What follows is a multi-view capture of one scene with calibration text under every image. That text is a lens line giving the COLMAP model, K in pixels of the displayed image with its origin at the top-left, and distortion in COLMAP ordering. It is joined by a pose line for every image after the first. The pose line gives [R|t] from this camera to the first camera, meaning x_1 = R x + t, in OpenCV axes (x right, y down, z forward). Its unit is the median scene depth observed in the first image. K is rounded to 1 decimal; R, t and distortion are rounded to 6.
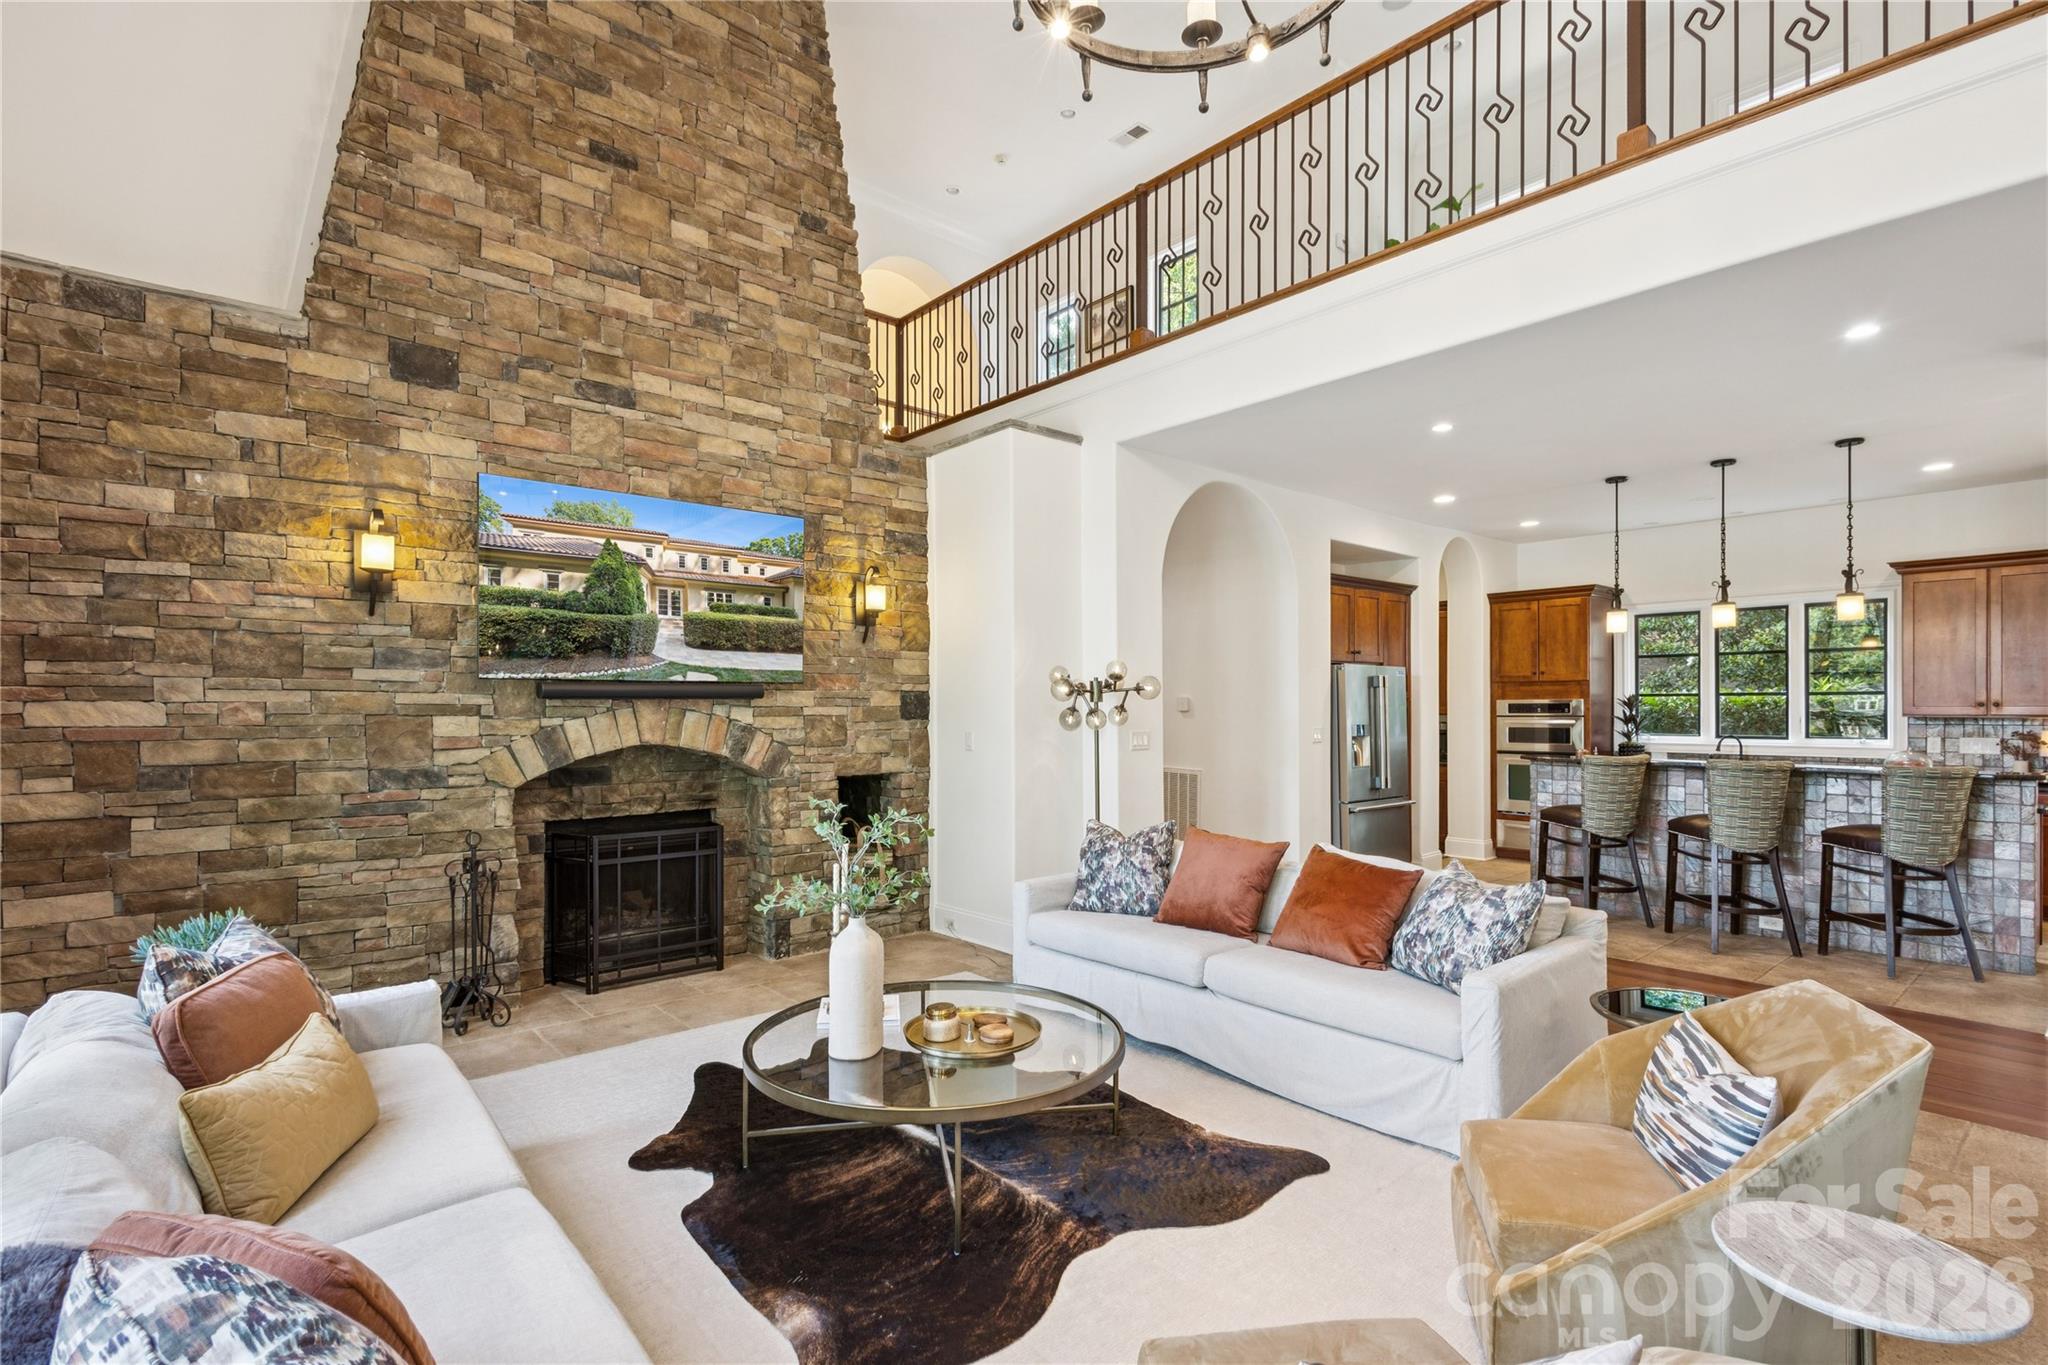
lens RADIAL K [[989.1, 0, 1013.9], [0, 989.1, 689.1], [0, 0, 1]] dist [0.004569, 0.000334]
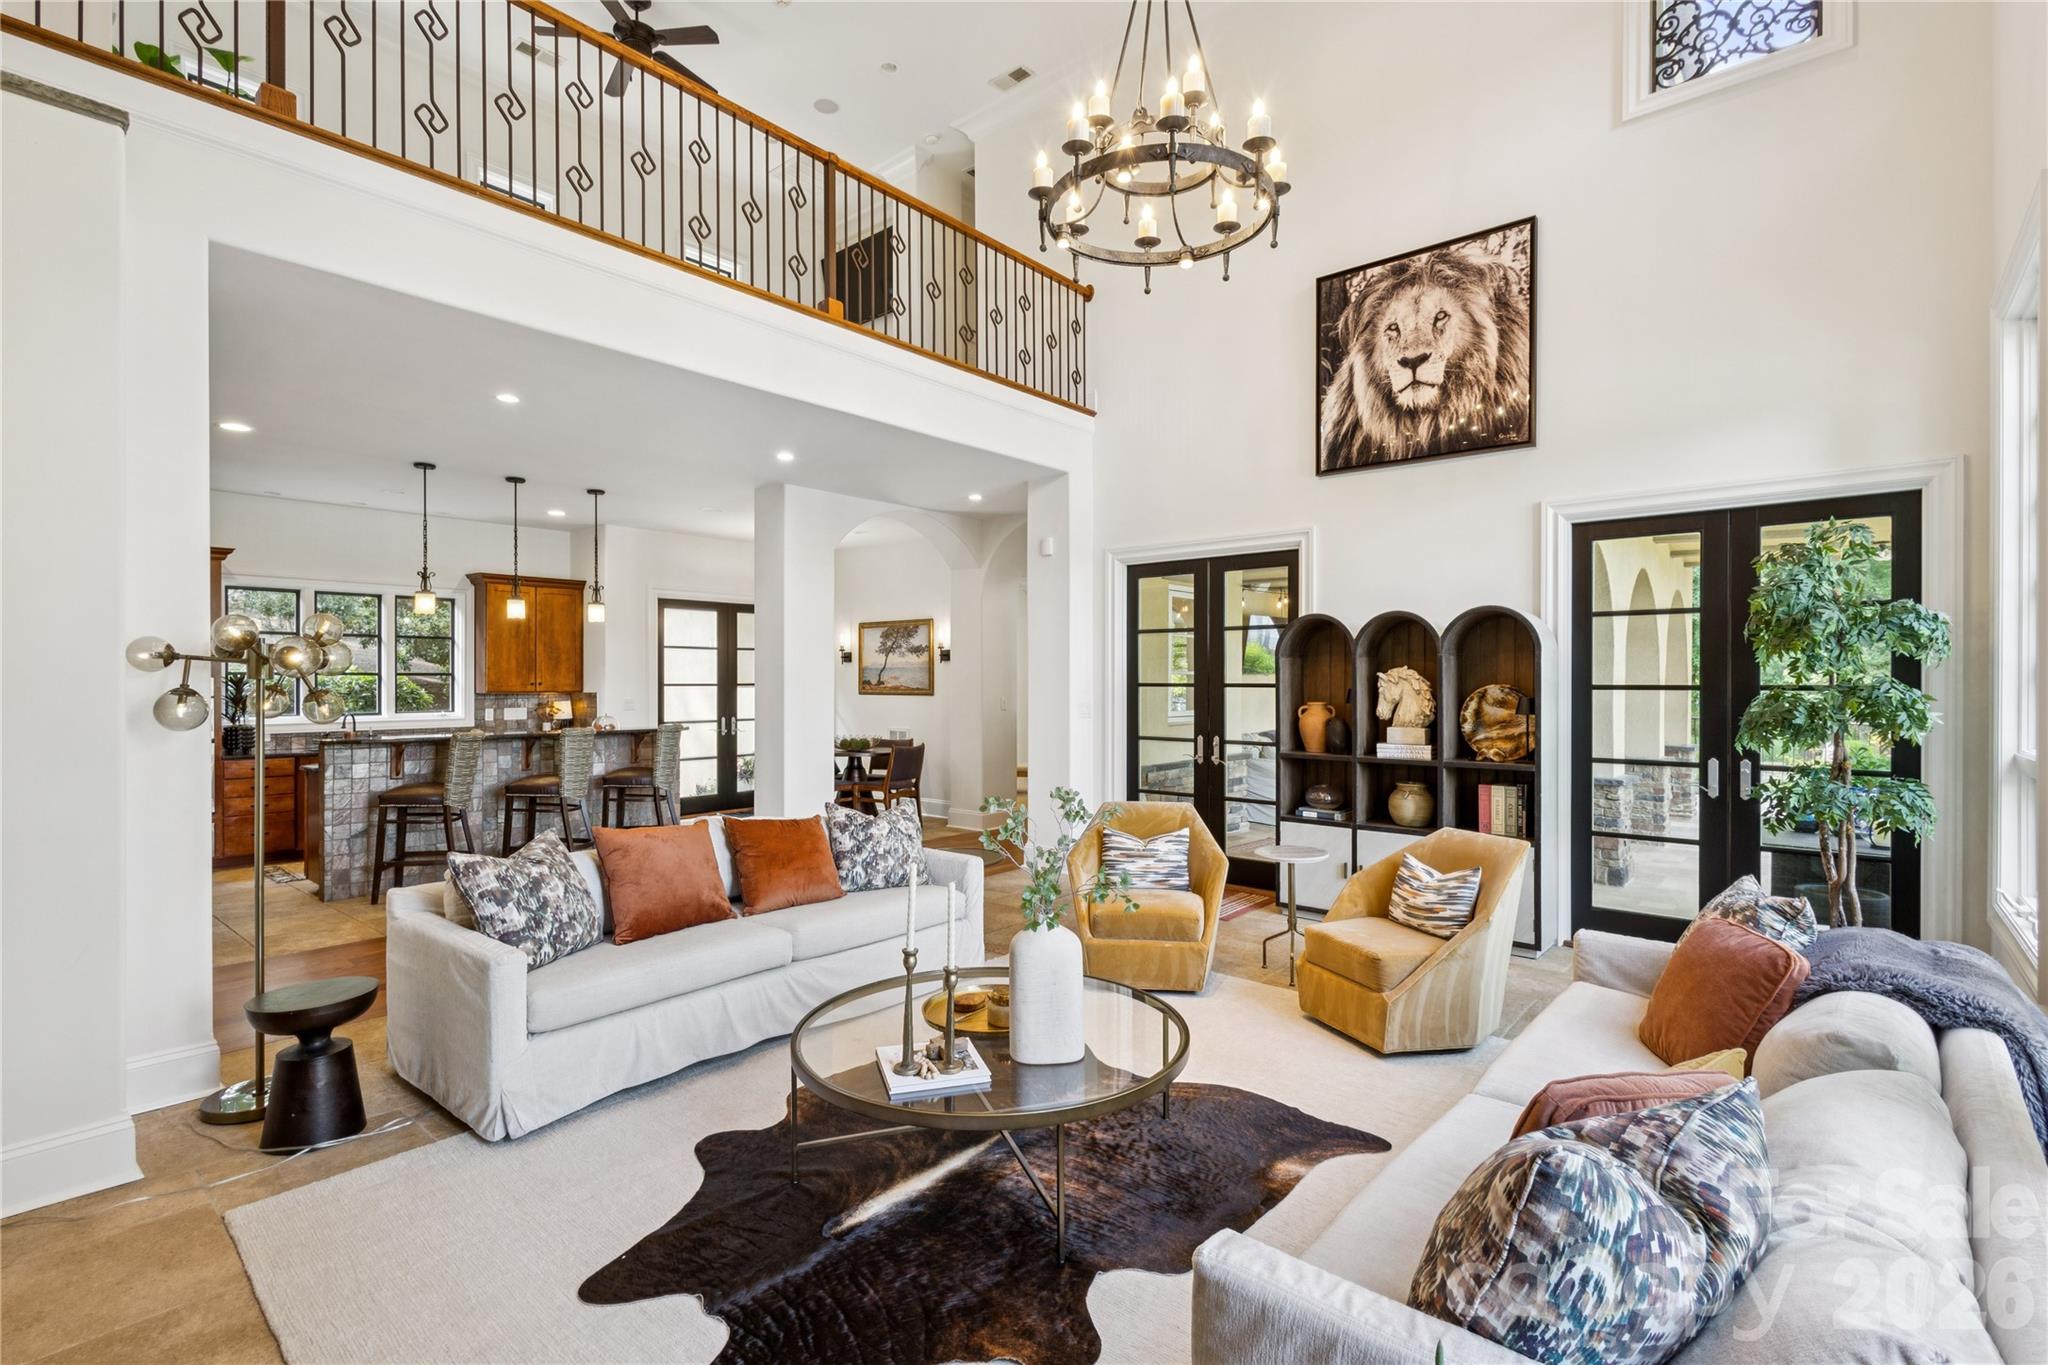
lens RADIAL K [[914.0, 0, 1012.8], [0, 914.0, 689.1], [0, 0, 1]] dist [-0.014832, -0.000426]
pose [[-0.153958, -0.012156, 0.988003, -0.658485], [-0.005374, 0.999920, 0.011466, 0.013466], [-0.988063, -0.003544, -0.154011, 0.780889]]
